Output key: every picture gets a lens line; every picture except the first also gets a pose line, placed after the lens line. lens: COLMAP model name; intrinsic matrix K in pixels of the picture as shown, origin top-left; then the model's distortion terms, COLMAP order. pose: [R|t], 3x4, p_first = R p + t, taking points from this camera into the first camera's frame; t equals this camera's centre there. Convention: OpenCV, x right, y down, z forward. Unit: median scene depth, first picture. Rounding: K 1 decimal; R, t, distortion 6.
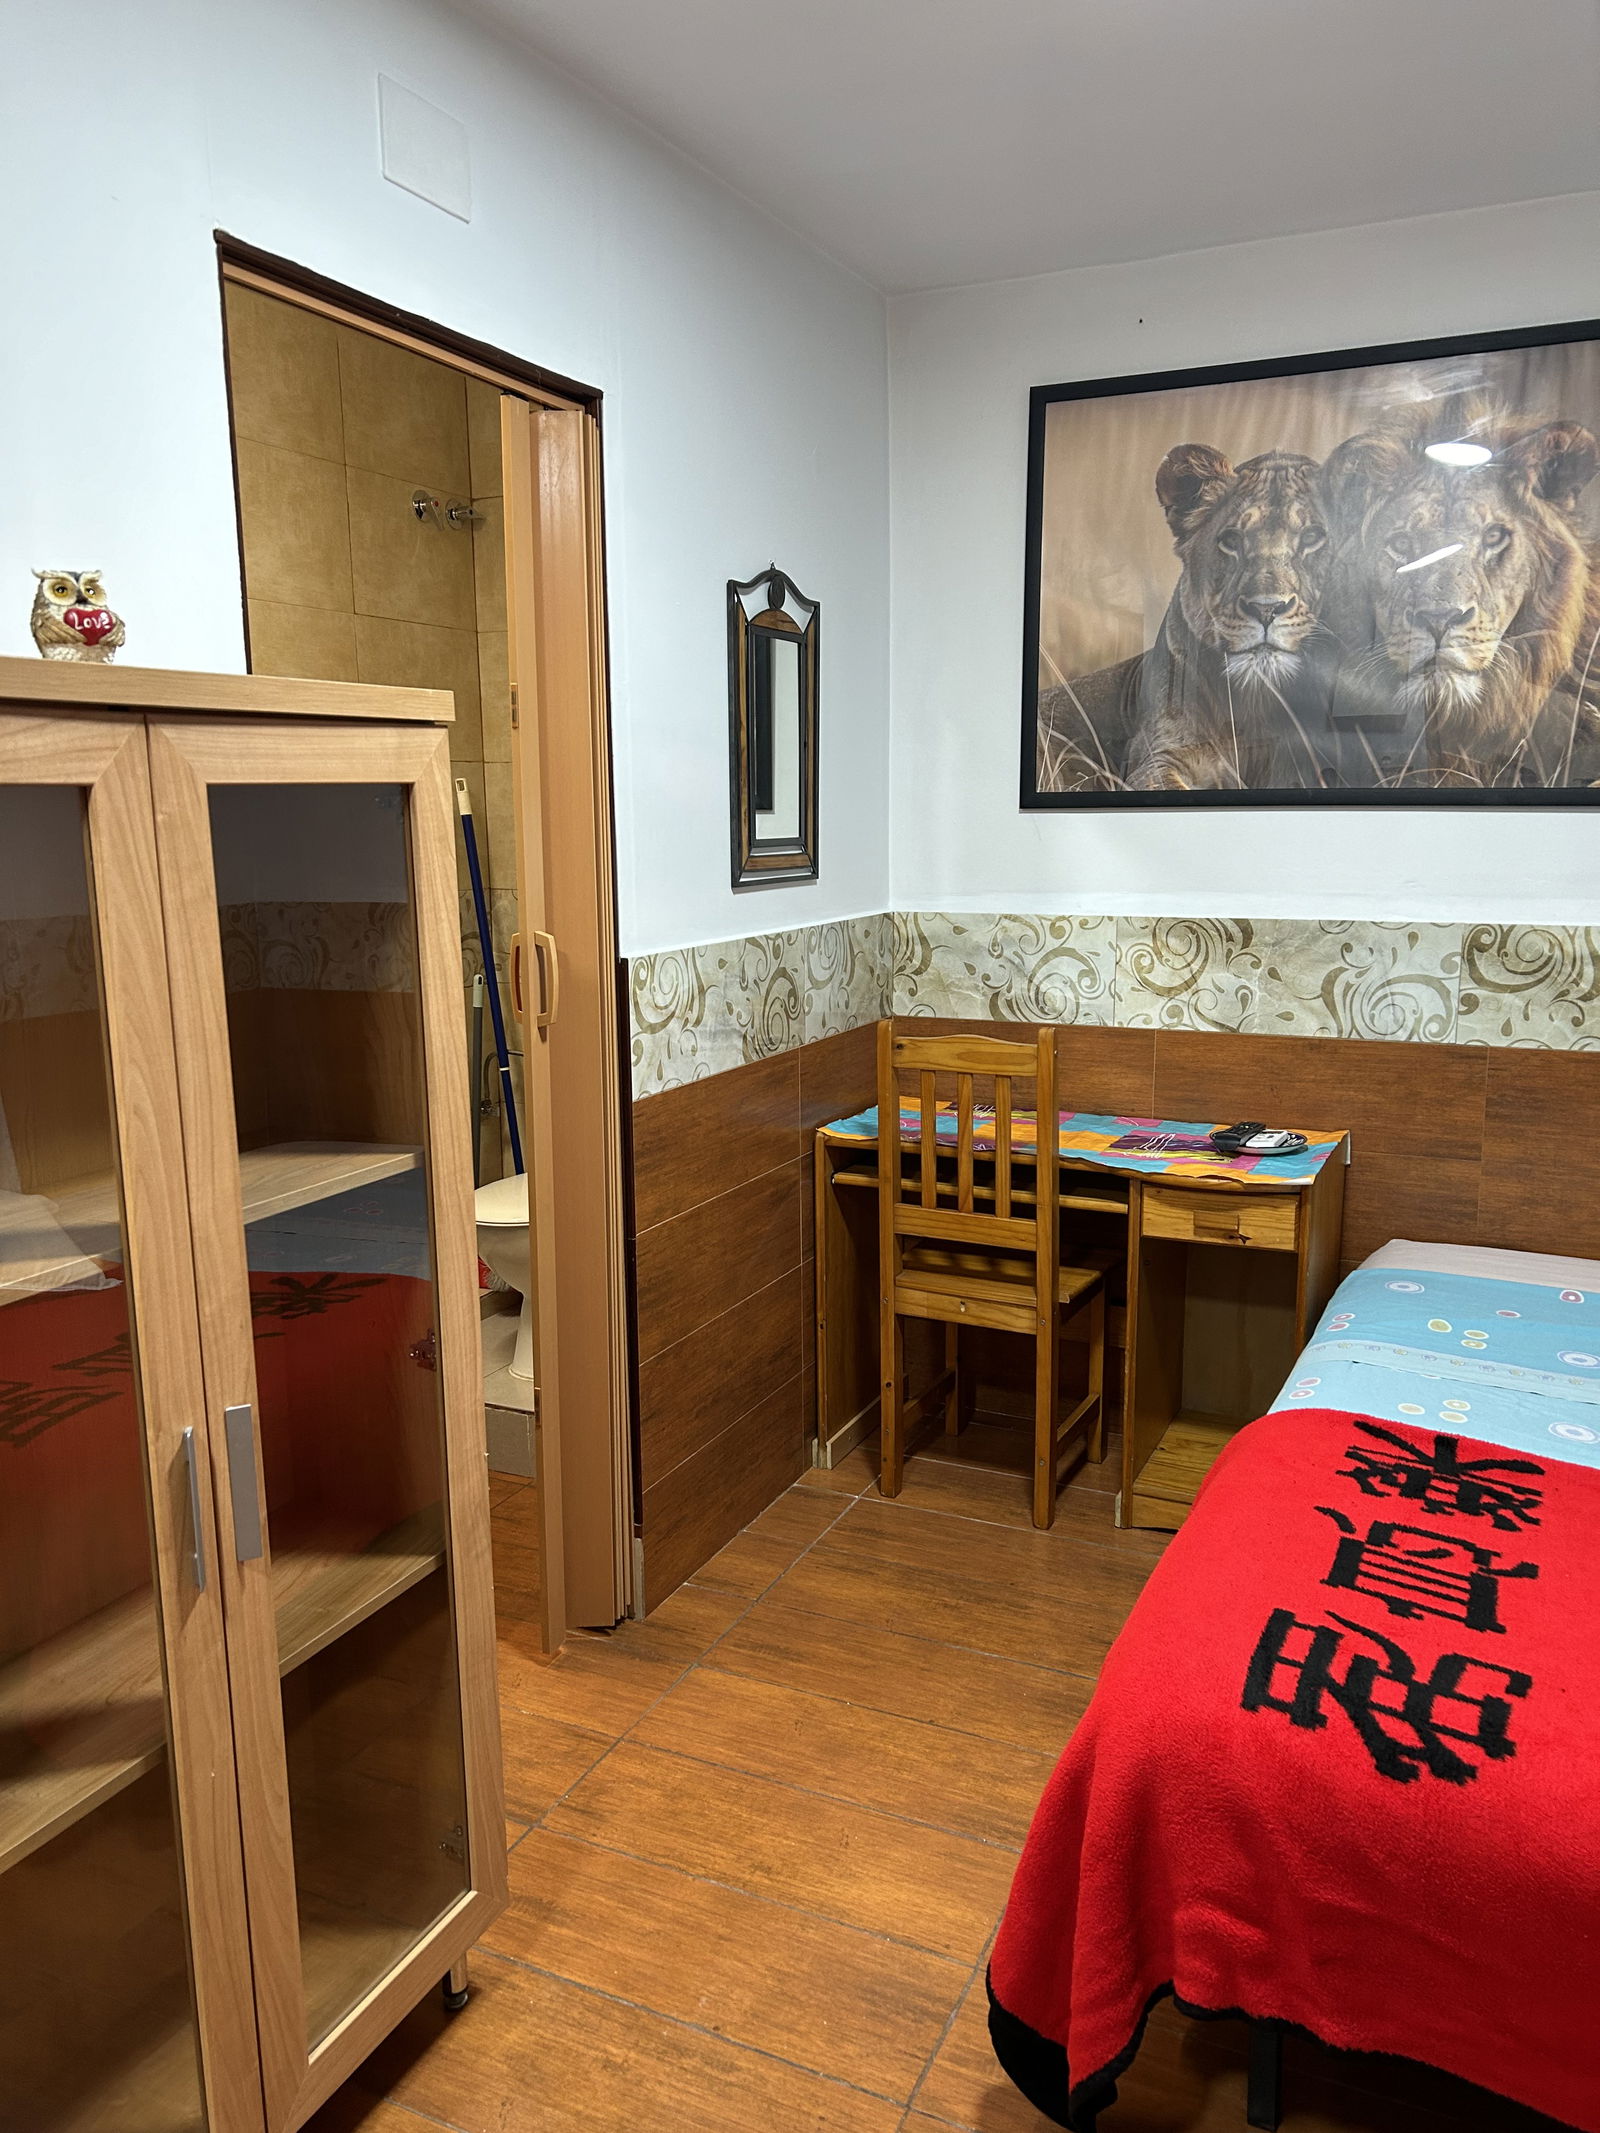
lens RADIAL K [[1635.3, 0, 808.0], [0, 1635.3, 1091.5], [0, 0, 1]] dist [0.064097, -0.071473]
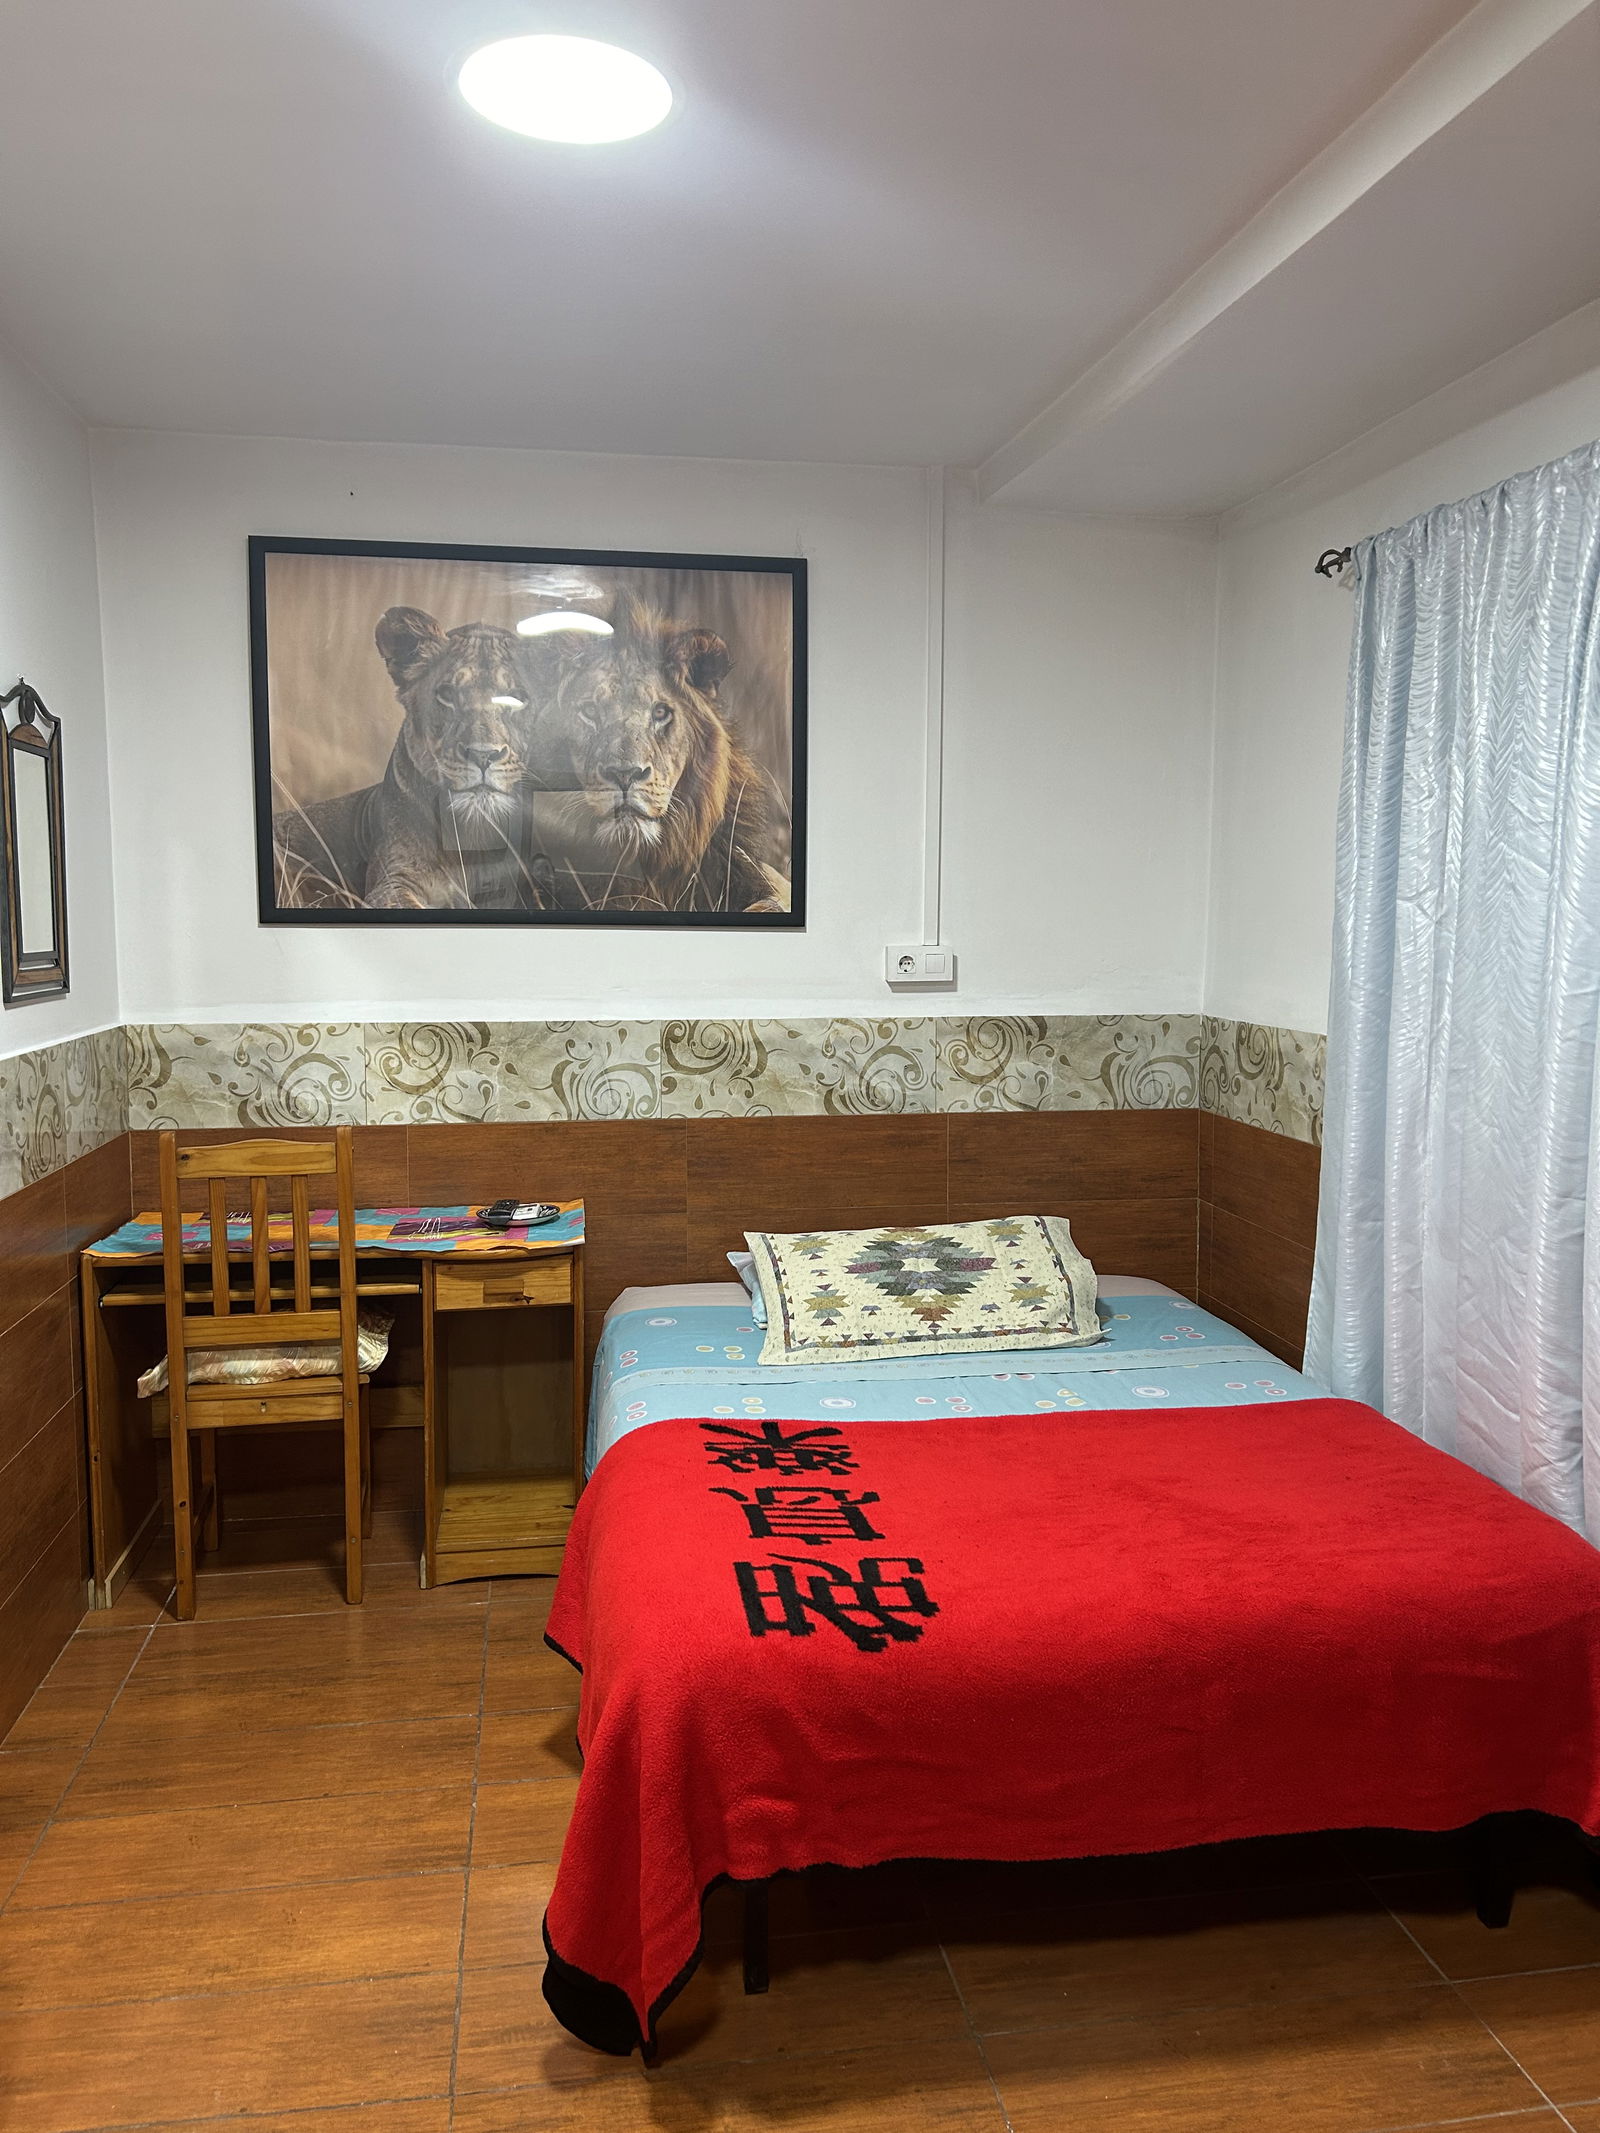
lens RADIAL K [[1635.3, 0, 806.9], [0, 1635.3, 1069.0], [0, 0, 1]] dist [0.064097, -0.071473]
pose [[0.818302, -0.049149, 0.572683, -0.218241], [0.092975, 0.994535, -0.047498, 0.002162], [-0.567219, 0.092113, 0.818400, -0.053870]]
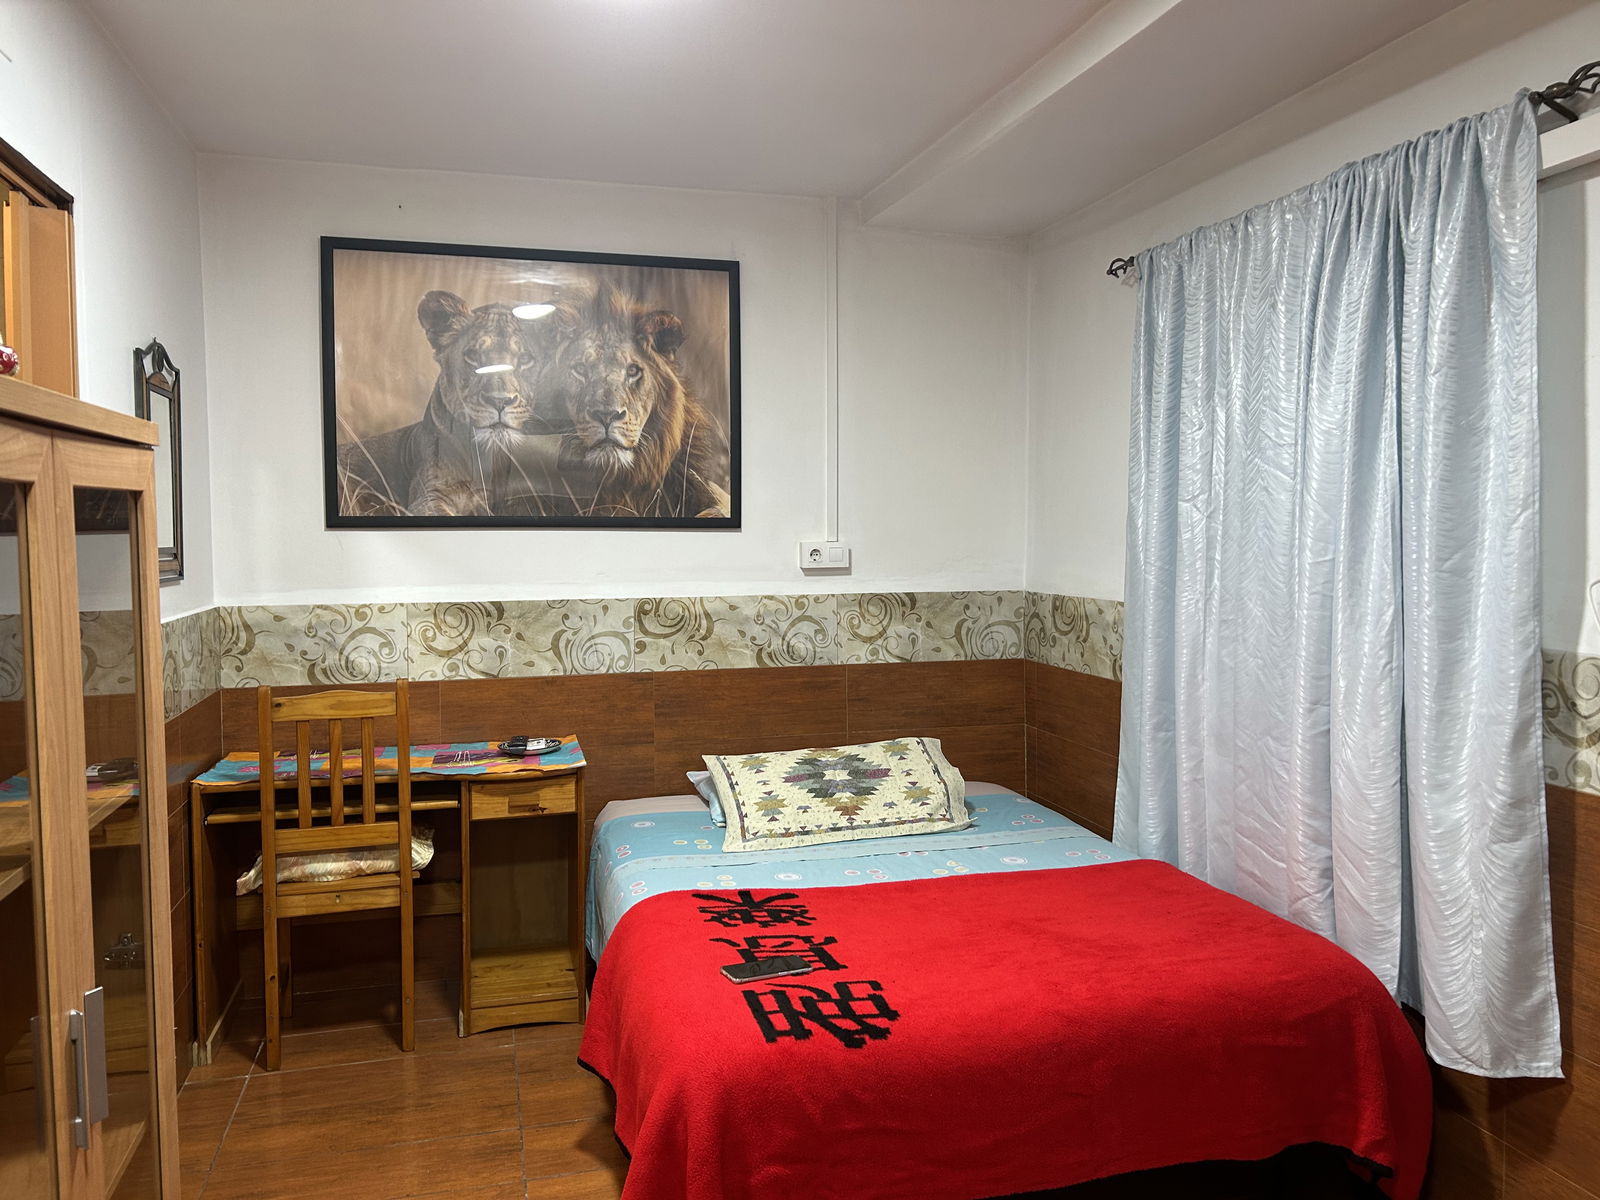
lens RADIAL K [[1226.7, 0, 804.2], [0, 1226.7, 589.3], [0, 0, 1]] dist [0.064097, -0.071473]
pose [[0.753740, -0.029319, 0.656519, -0.284454], [0.114580, 0.989566, -0.087355, 0.015634], [-0.647108, 0.141067, 0.749234, -0.024110]]
